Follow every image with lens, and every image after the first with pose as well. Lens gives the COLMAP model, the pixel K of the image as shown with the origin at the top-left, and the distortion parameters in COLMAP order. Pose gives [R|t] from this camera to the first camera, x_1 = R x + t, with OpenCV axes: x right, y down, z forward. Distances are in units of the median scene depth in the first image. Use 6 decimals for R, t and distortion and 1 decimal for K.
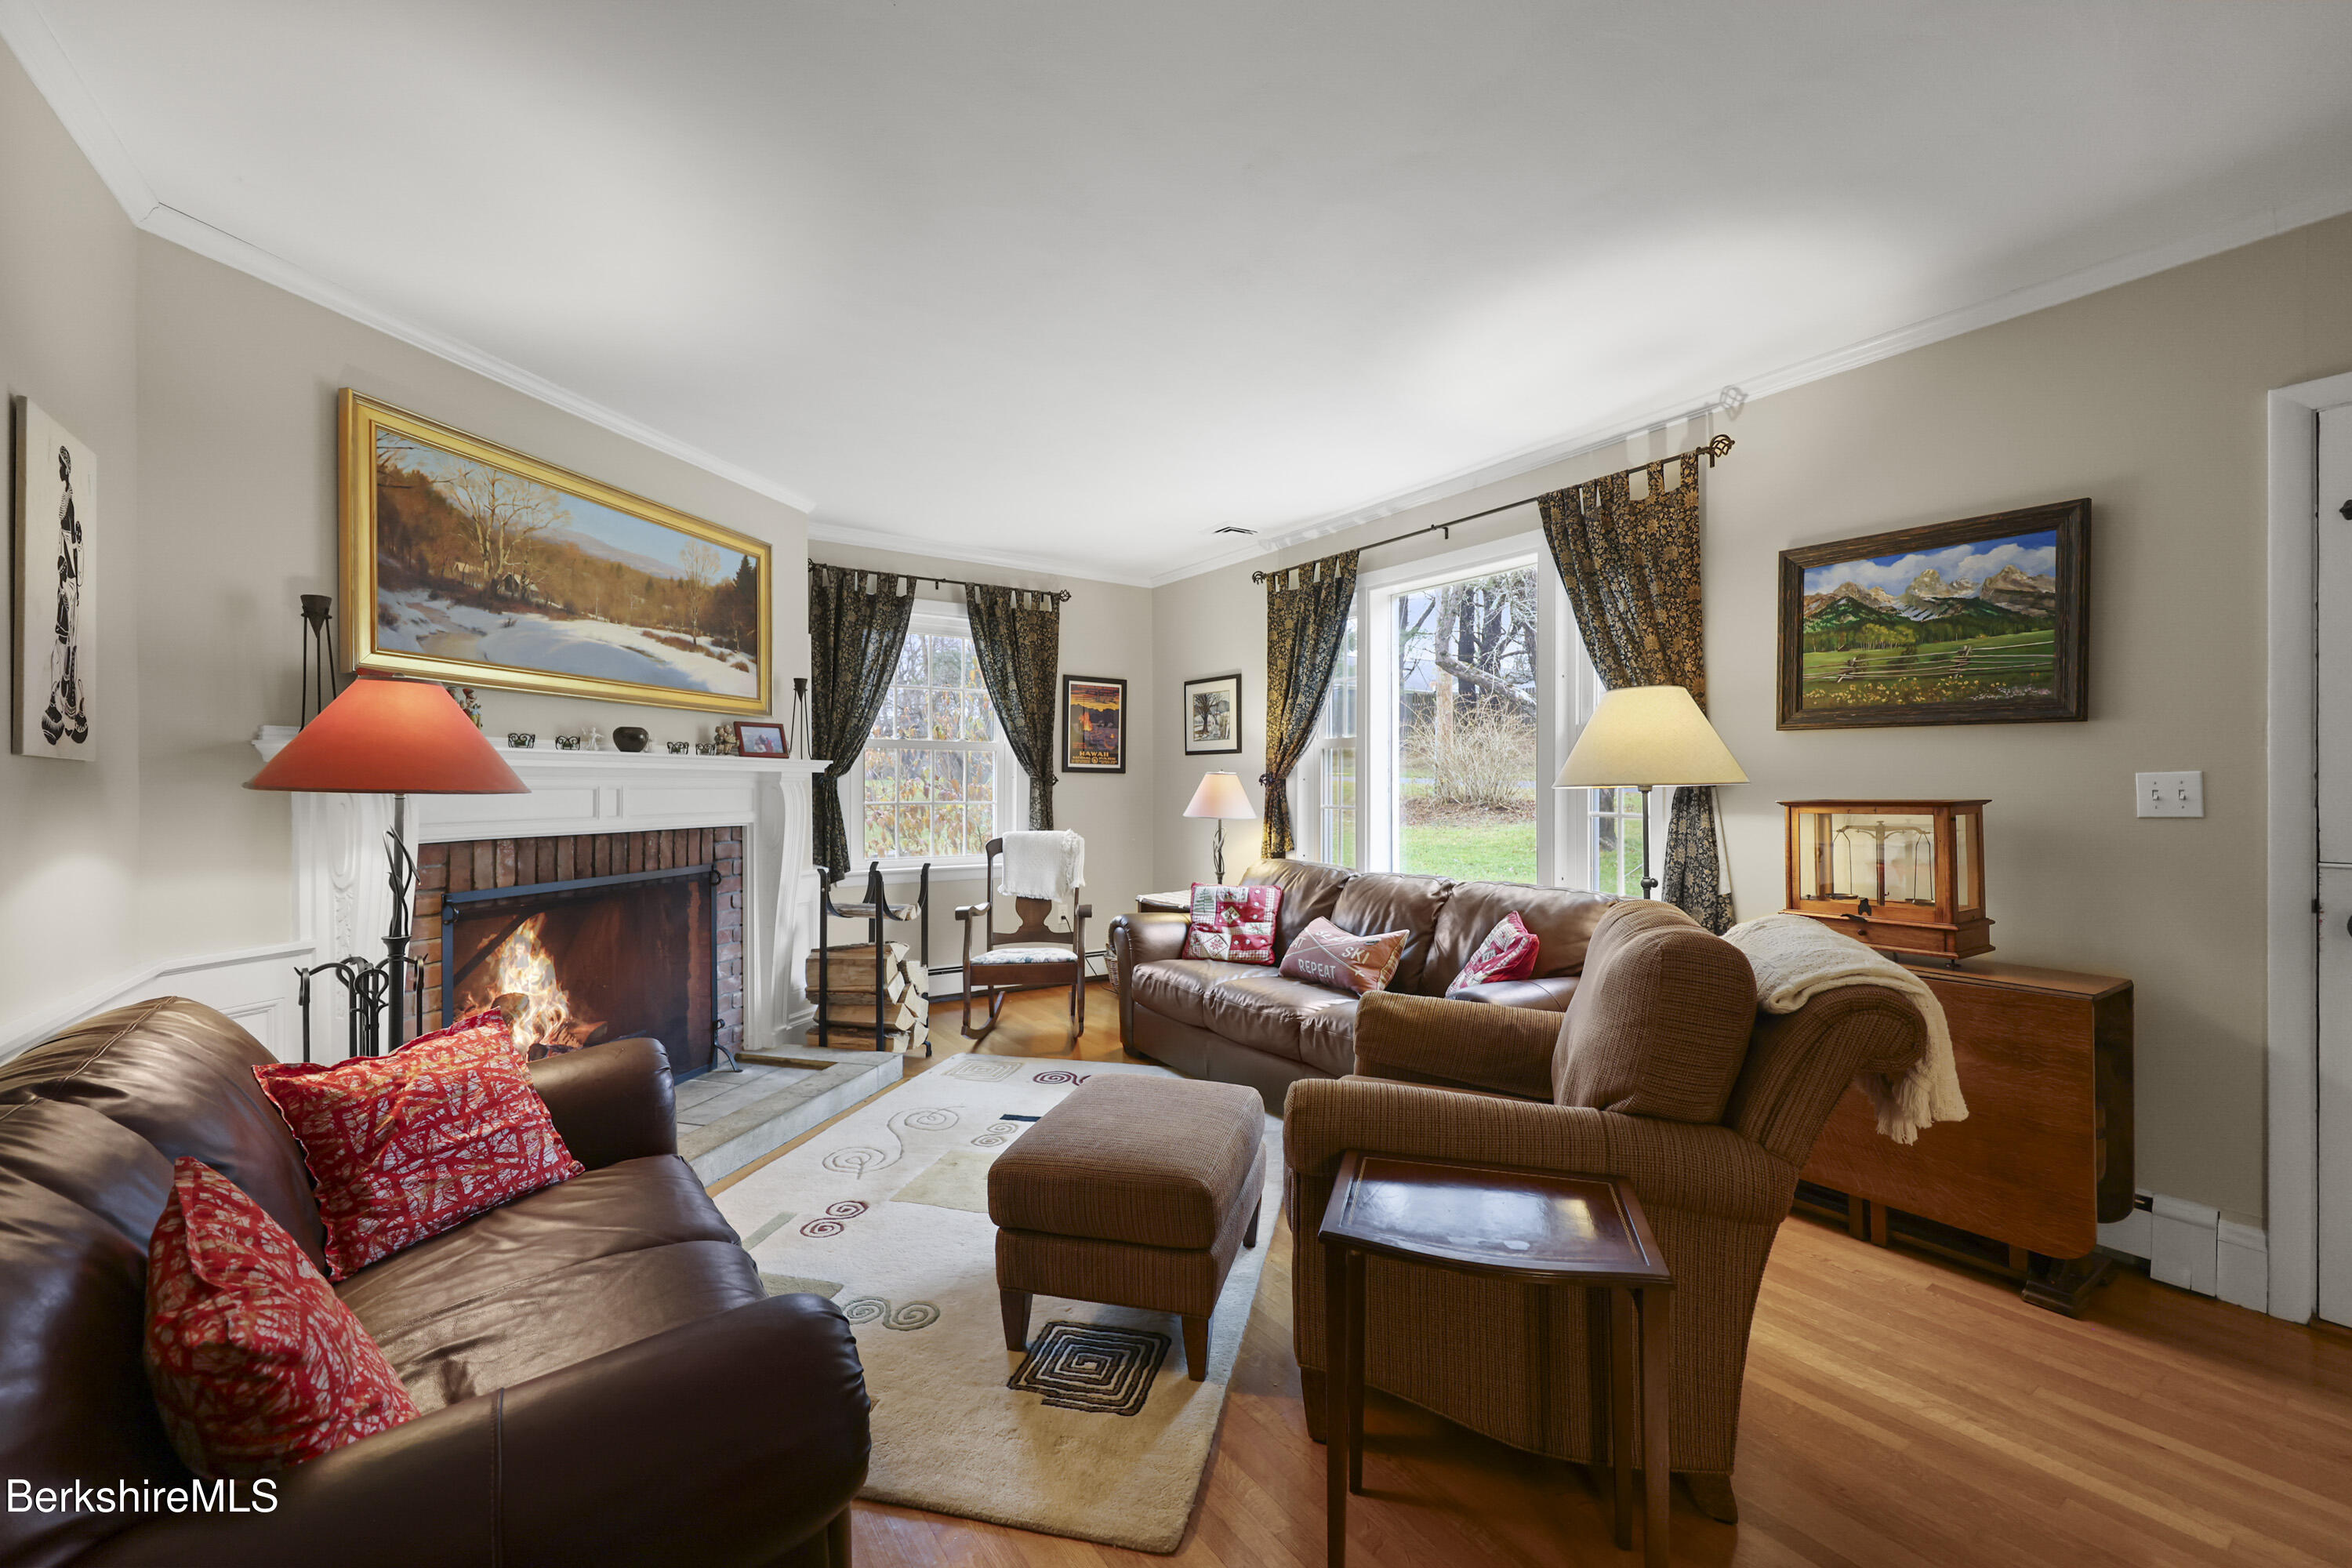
lens RADIAL K [[949.1, 0, 1204.6], [0, 949.1, 801.6], [0, 0, 1]] dist [0.000481, -0.000450]
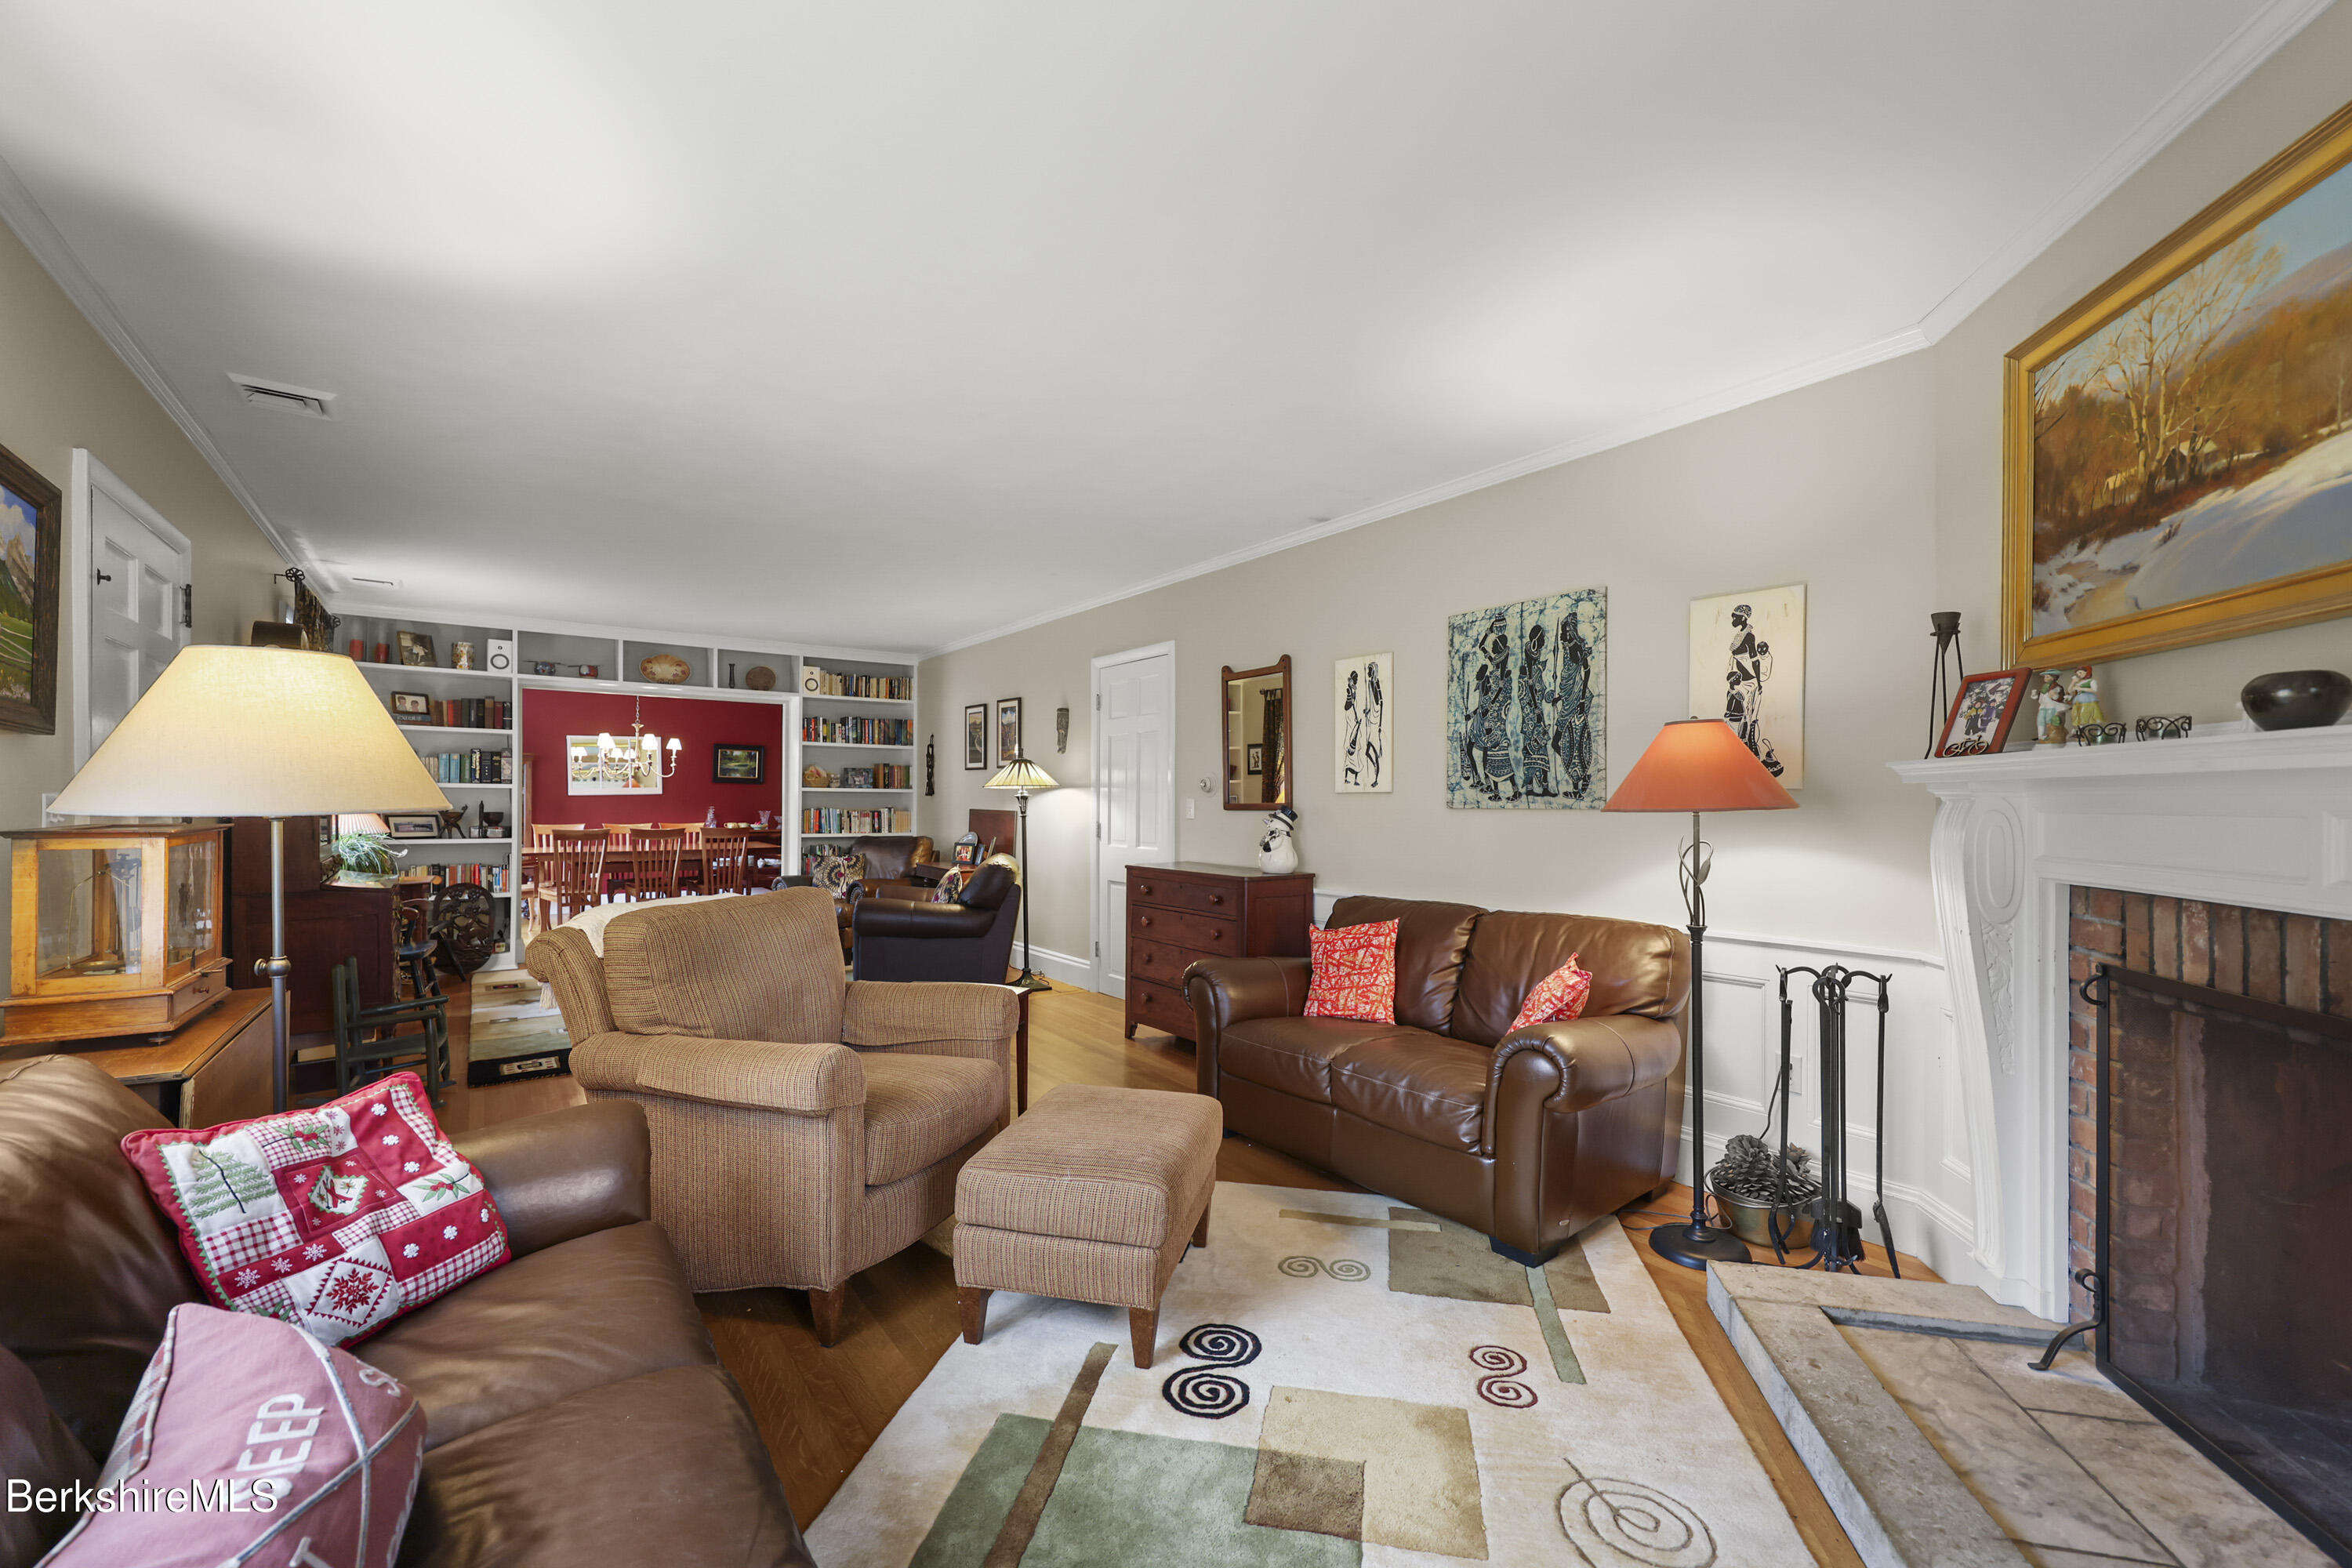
lens RADIAL K [[949.1, 0, 1181.7], [0, 949.1, 793.7], [0, 0, 1]] dist [0.000481, -0.000450]
pose [[-0.999783, -0.001508, -0.020777, -0.096118], [-0.001667, 0.999970, 0.007617, -0.026796], [0.020765, 0.007650, -0.999755, 1.435555]]
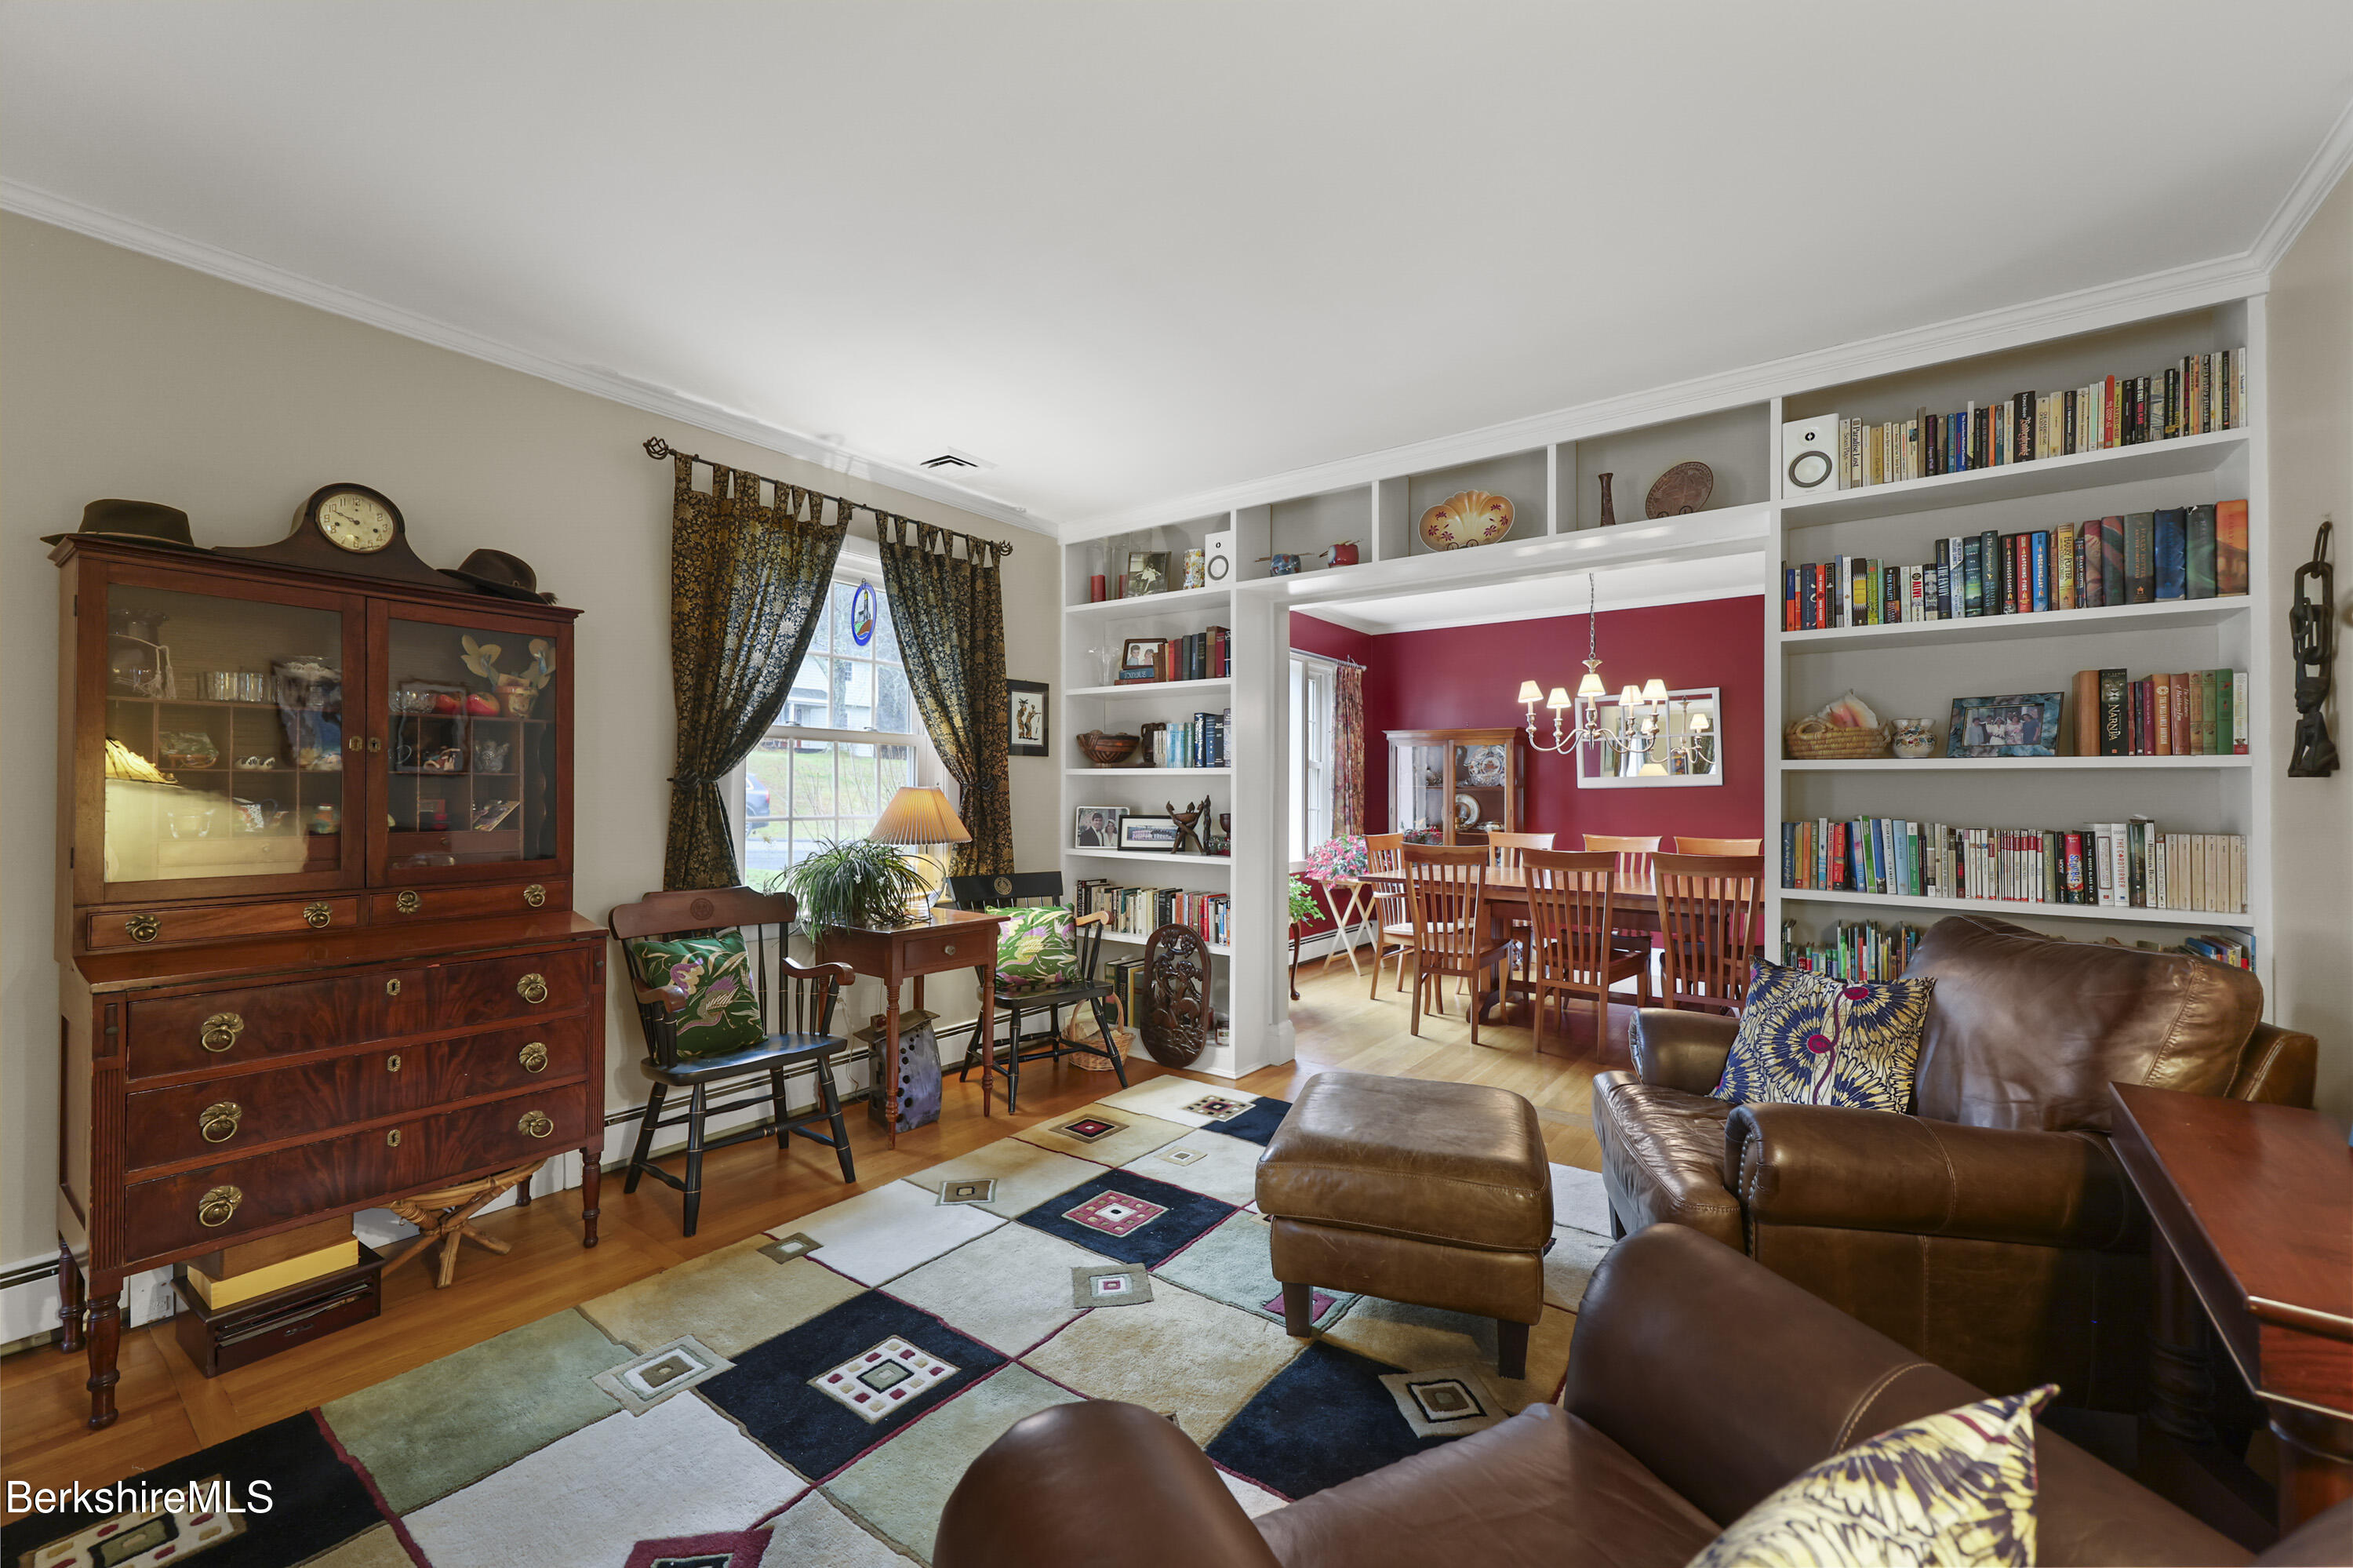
lens RADIAL K [[949.6, 0, 1174.9], [0, 949.6, 780.0], [0, 0, 1]] dist [0.000481, -0.000450]
pose [[-0.306981, 0.013504, 0.951620, 0.166421], [0.011035, 0.999883, -0.010629, -0.000900], [-0.951652, 0.007238, -0.307094, -0.218689]]
